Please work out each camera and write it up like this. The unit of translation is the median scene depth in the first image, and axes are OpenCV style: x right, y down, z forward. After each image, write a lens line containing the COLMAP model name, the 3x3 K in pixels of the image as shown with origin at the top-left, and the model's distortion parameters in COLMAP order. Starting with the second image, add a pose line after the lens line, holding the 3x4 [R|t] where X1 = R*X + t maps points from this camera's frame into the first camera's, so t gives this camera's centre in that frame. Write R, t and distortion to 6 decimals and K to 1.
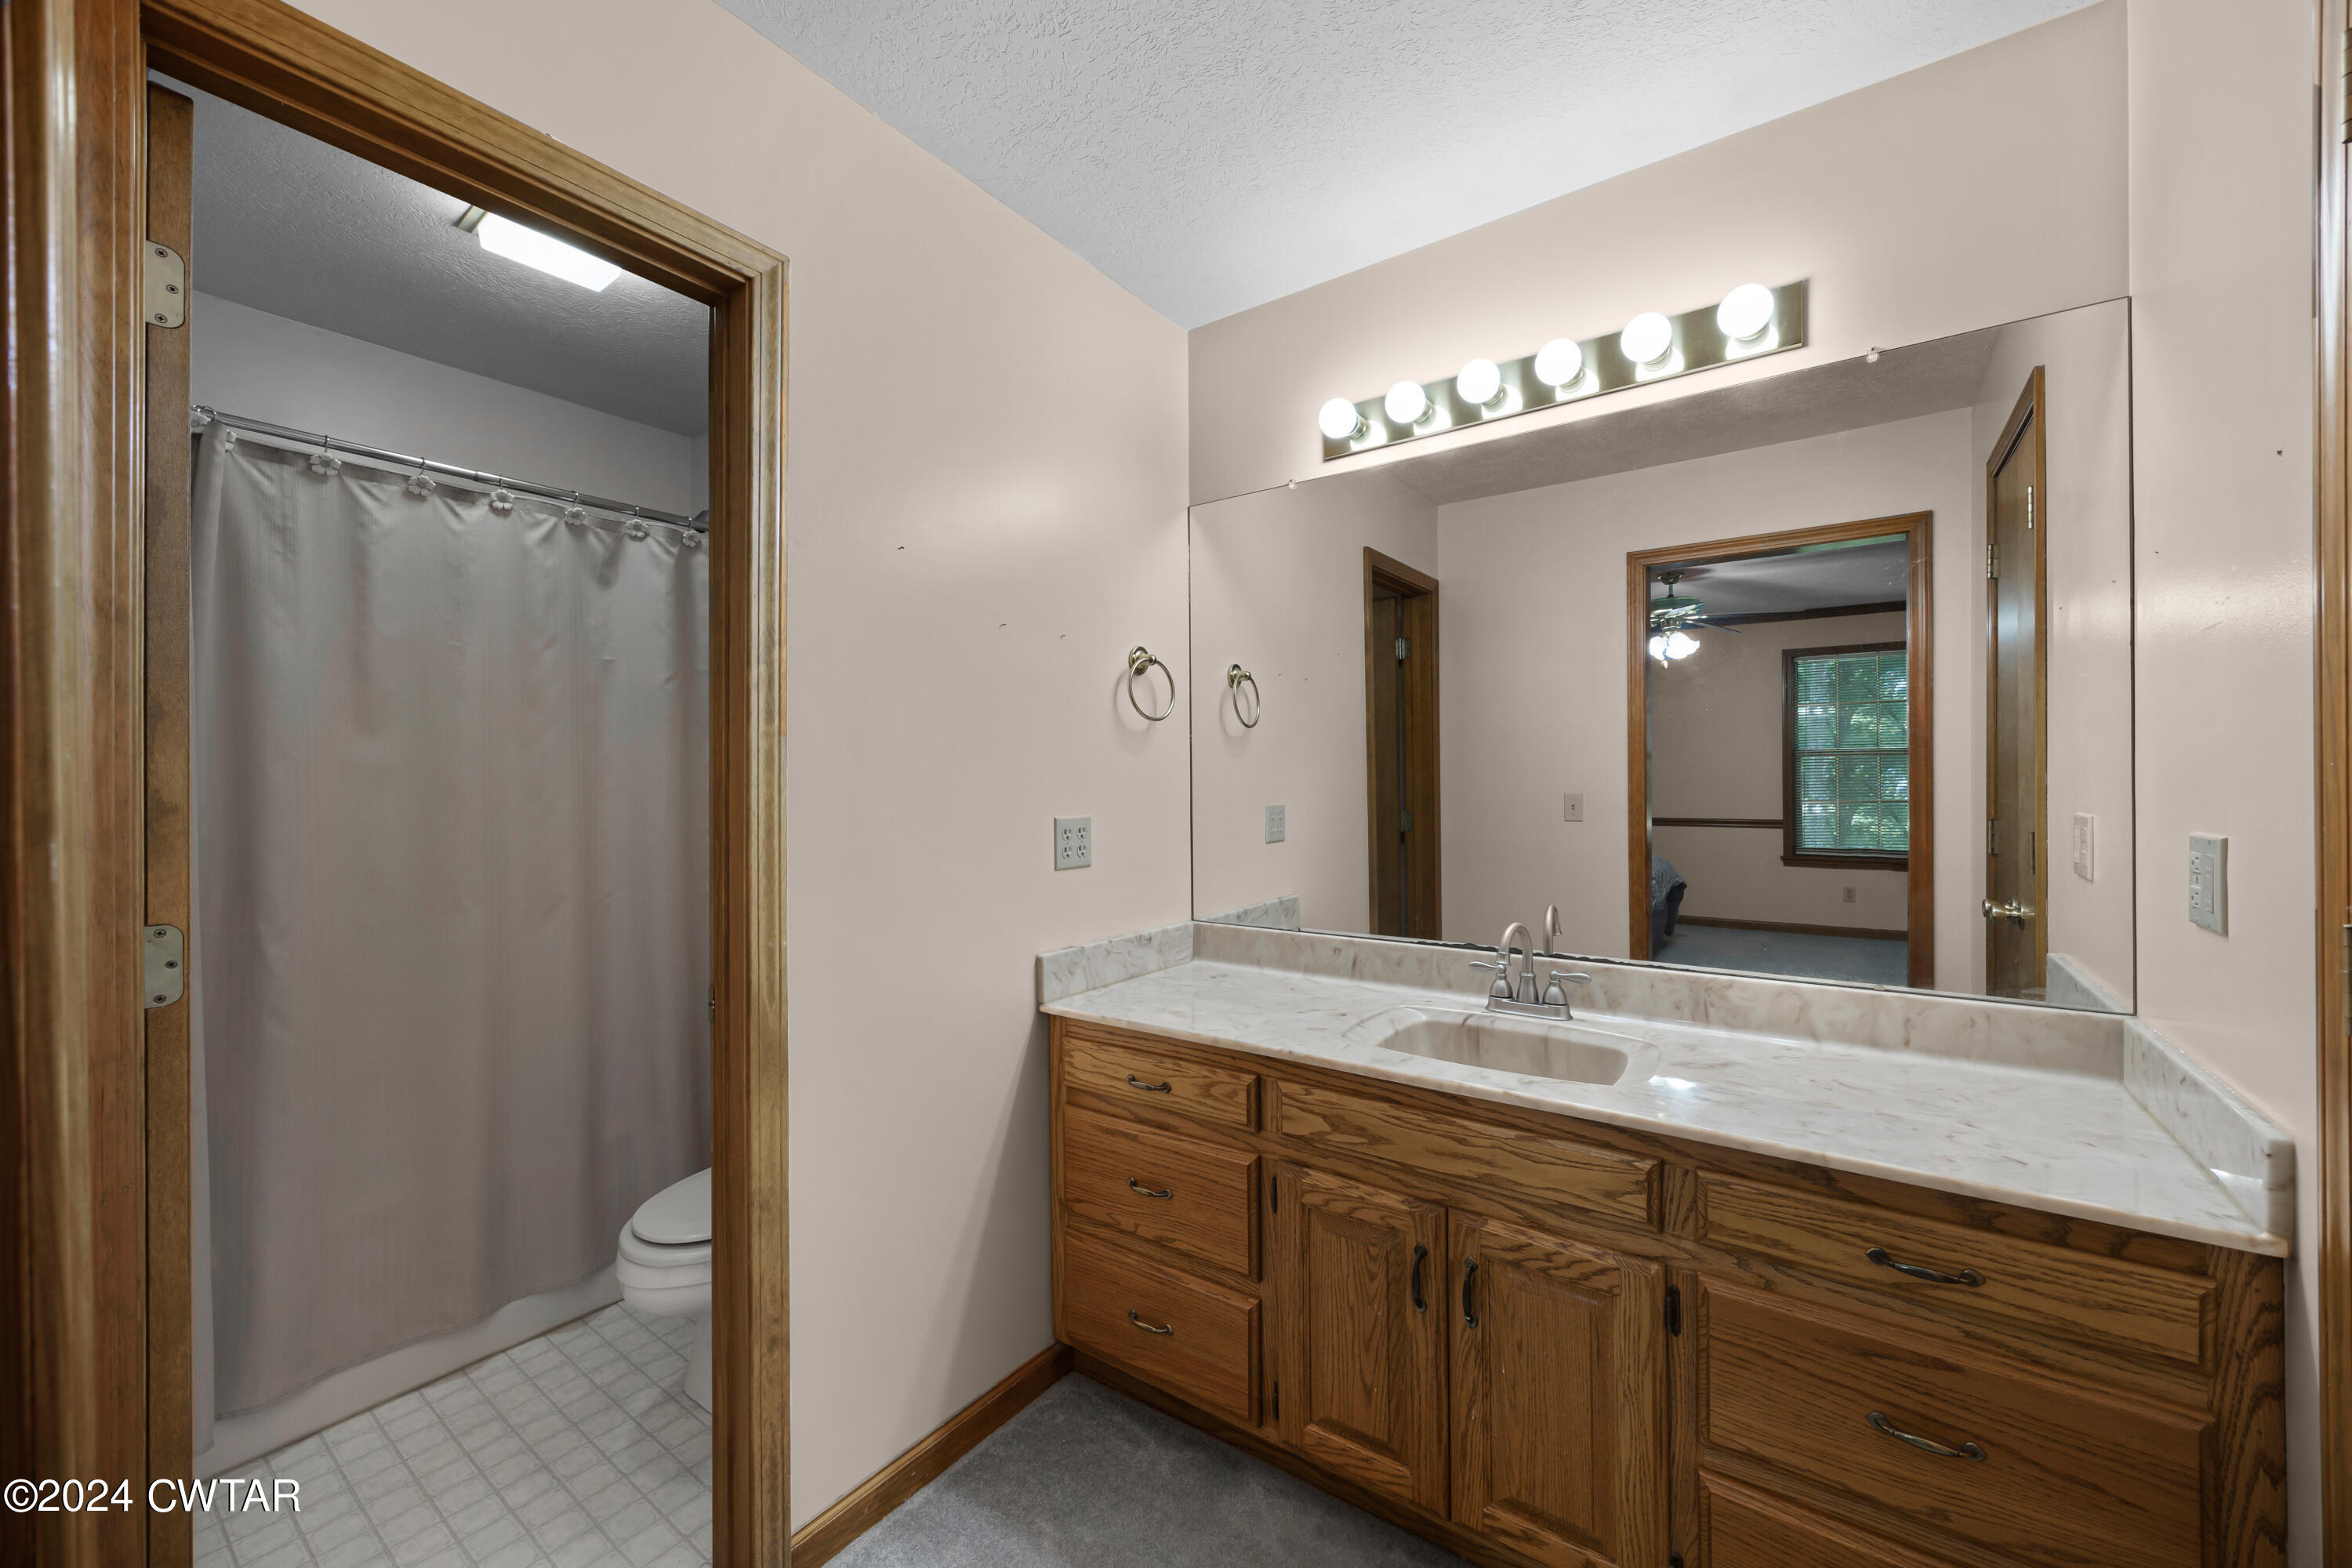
lens RADIAL K [[897.0, 0, 1179.3], [0, 897.0, 778.8], [0, 0, 1]] dist [-0.001495, -0.000171]
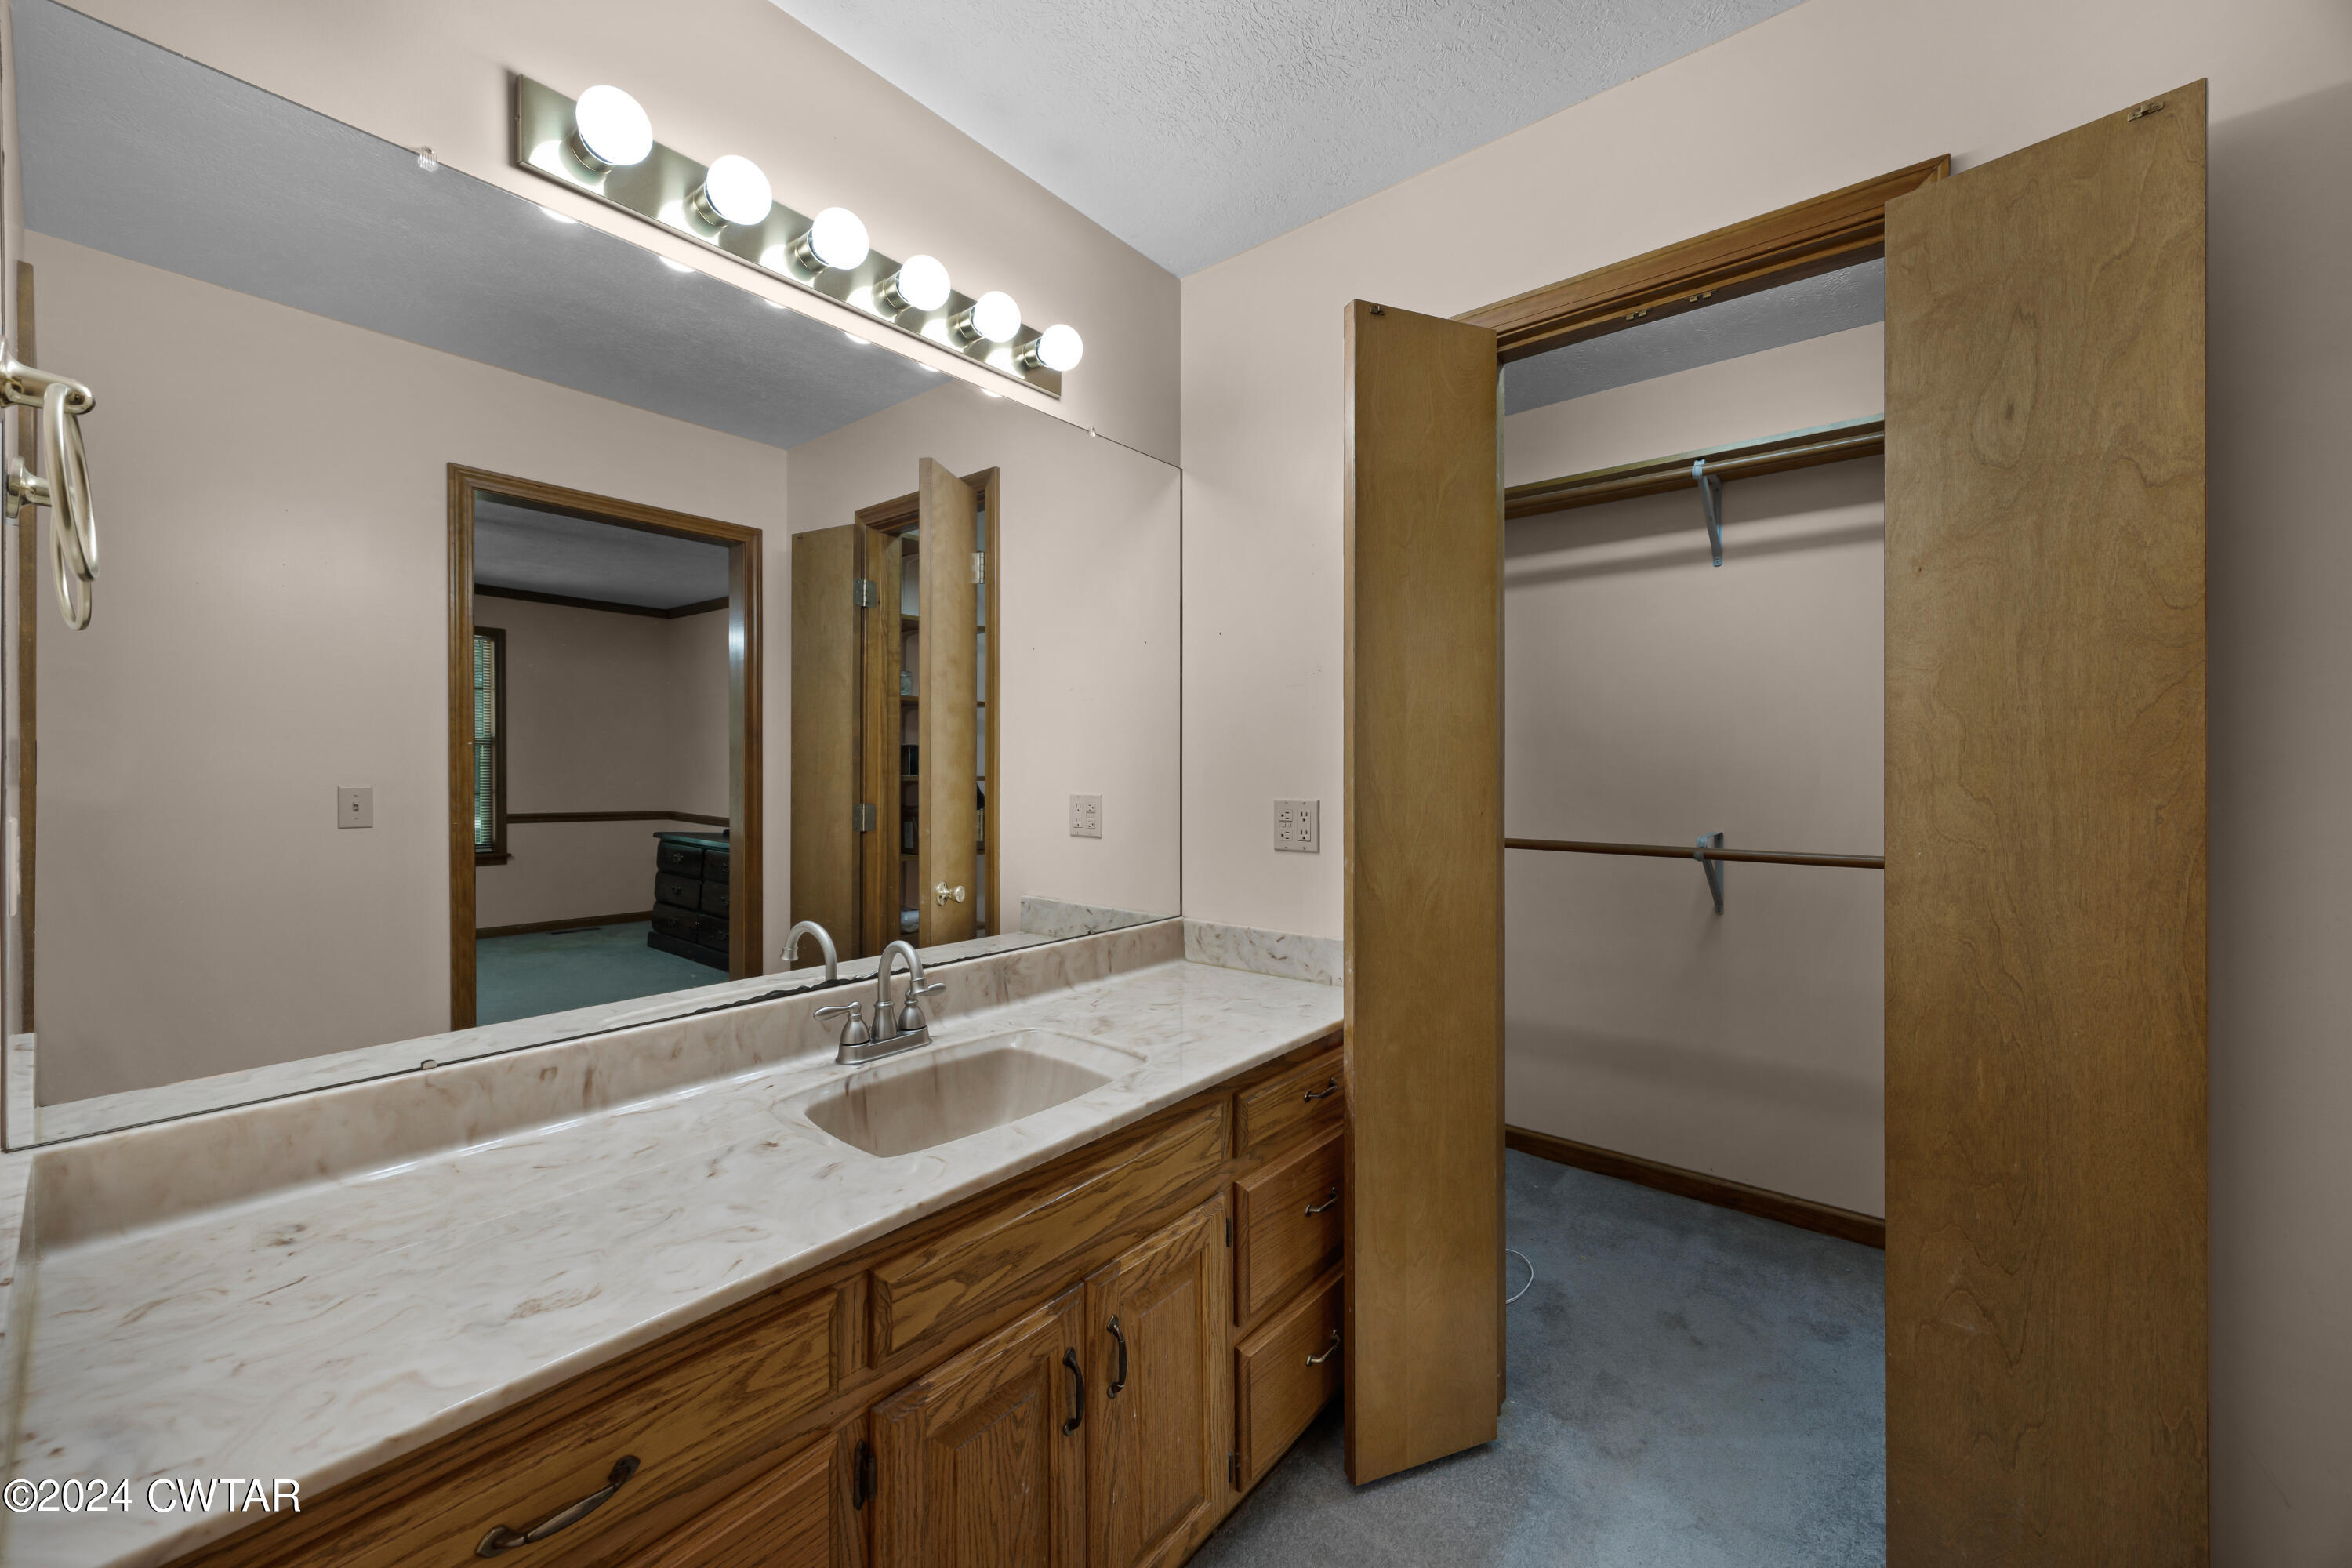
lens RADIAL K [[899.4, 0, 1187.6], [0, 899.4, 790.3], [0, 0, 1]] dist [-0.000313, 0.000127]
pose [[0.051831, -0.010294, 0.998603, -0.474273], [-0.000569, 0.999946, 0.010338, 0.020070], [-0.998656, -0.001104, 0.051822, 0.799368]]
